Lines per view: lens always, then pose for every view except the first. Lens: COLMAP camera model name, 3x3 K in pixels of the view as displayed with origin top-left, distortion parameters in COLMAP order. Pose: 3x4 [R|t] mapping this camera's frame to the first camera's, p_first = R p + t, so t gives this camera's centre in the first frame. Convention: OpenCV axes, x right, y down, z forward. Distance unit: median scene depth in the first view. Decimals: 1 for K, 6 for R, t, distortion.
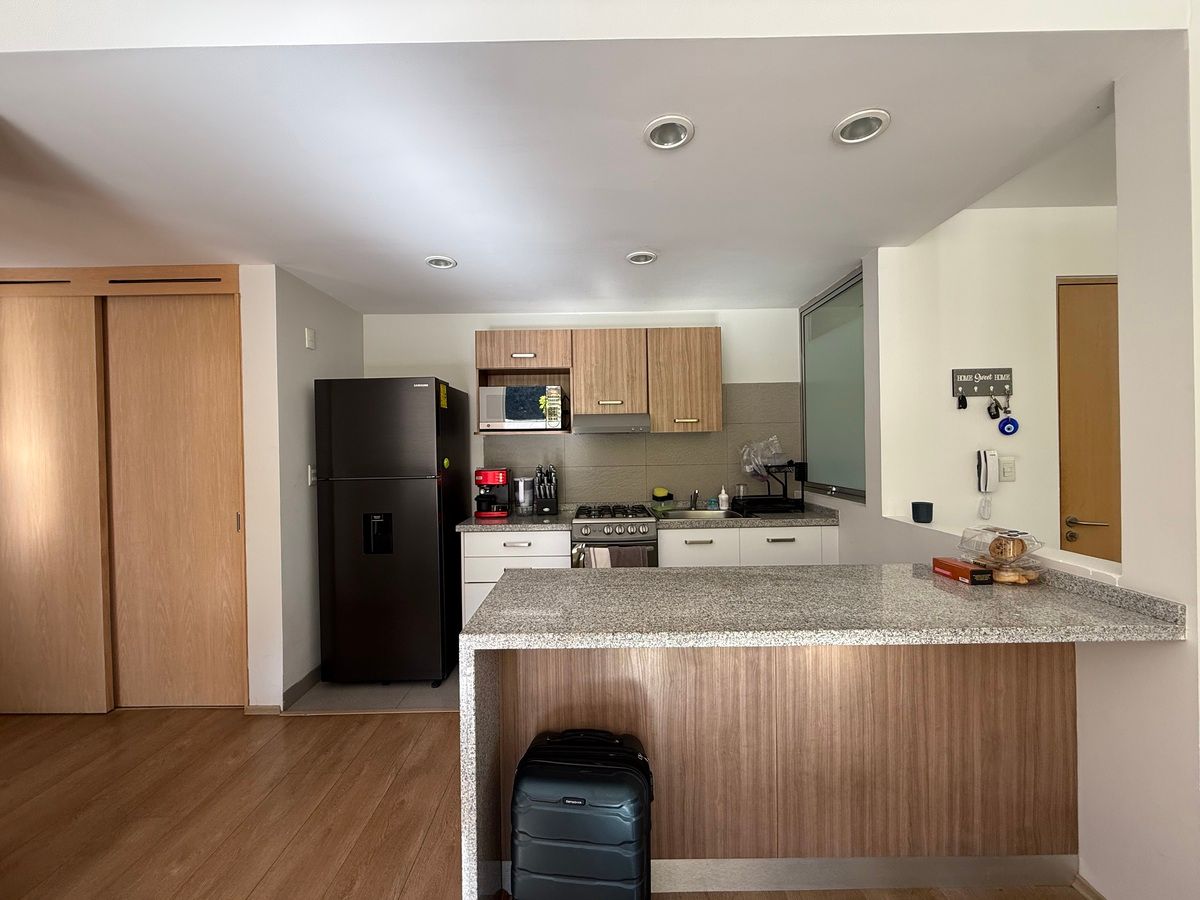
lens RADIAL K [[477.7, 0, 597.2], [0, 477.7, 449.2], [0, 0, 1]] dist [0.001036, 0.000057]
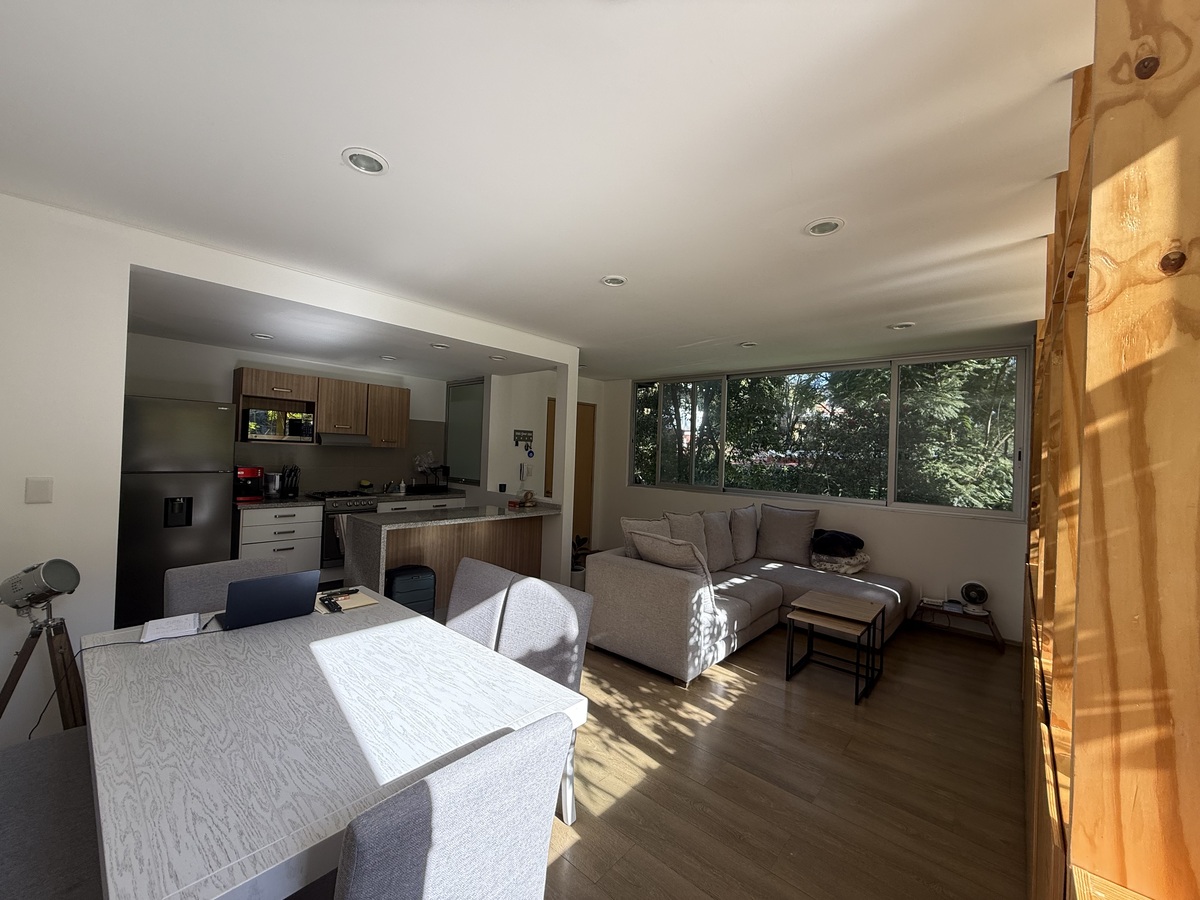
lens RADIAL K [[477.7, 0, 597.2], [0, 477.7, 449.2], [0, 0, 1]] dist [0.001036, 0.000057]
pose [[0.660273, 0.047606, 0.749516, -0.788678], [-0.045253, 0.998697, -0.023569, -0.029575], [-0.749661, -0.018356, 0.661567, -0.917312]]
